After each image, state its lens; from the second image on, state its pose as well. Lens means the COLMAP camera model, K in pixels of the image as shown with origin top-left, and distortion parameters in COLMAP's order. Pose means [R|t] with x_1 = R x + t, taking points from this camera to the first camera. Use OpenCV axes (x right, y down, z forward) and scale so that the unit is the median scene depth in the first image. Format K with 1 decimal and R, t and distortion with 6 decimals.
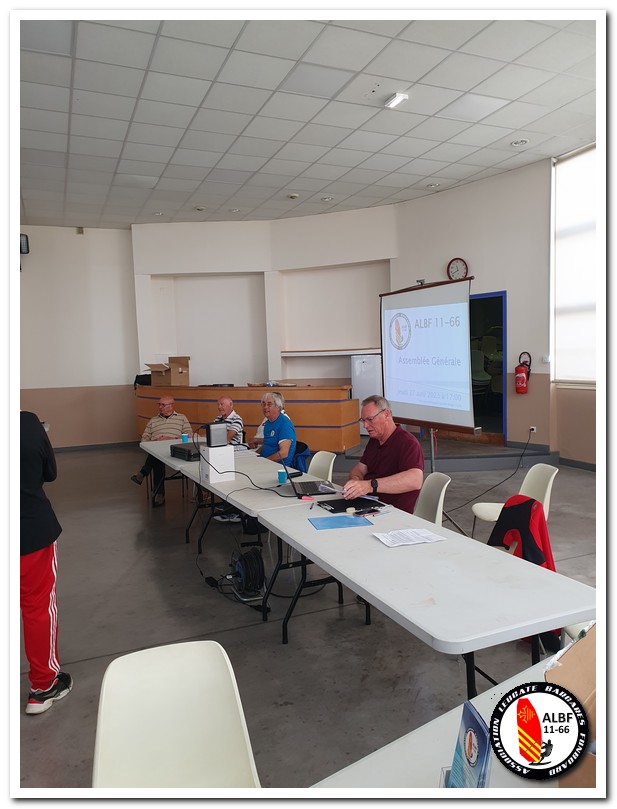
lens RADIAL K [[593.1, 0, 308.5], [0, 593.1, 404.5], [0, 0, 1]] dist [0.001580, -0.001698]
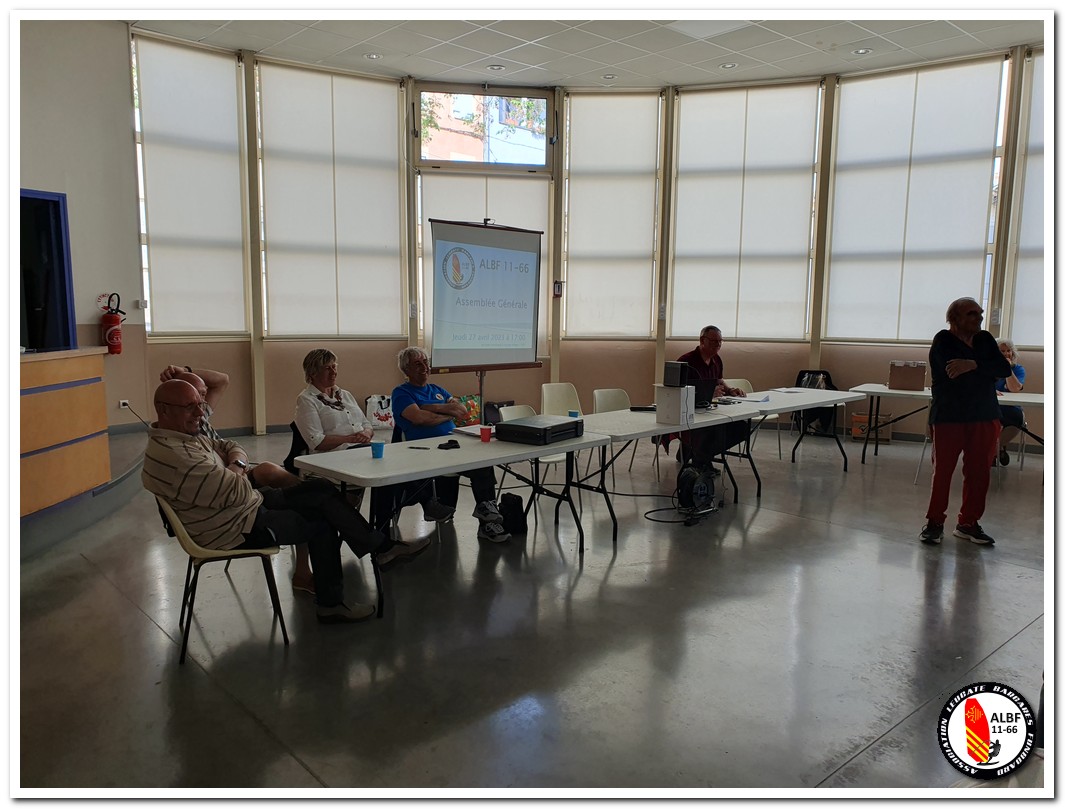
lens RADIAL K [[780.8, 0, 540.5], [0, 780.8, 403.5], [0, 0, 1]] dist [0.001580, -0.001698]
pose [[-0.305626, -0.092406, 0.947657, -1.009134], [0.069437, 0.990466, 0.118975, -0.053323], [-0.949616, 0.102164, -0.296296, 1.247406]]
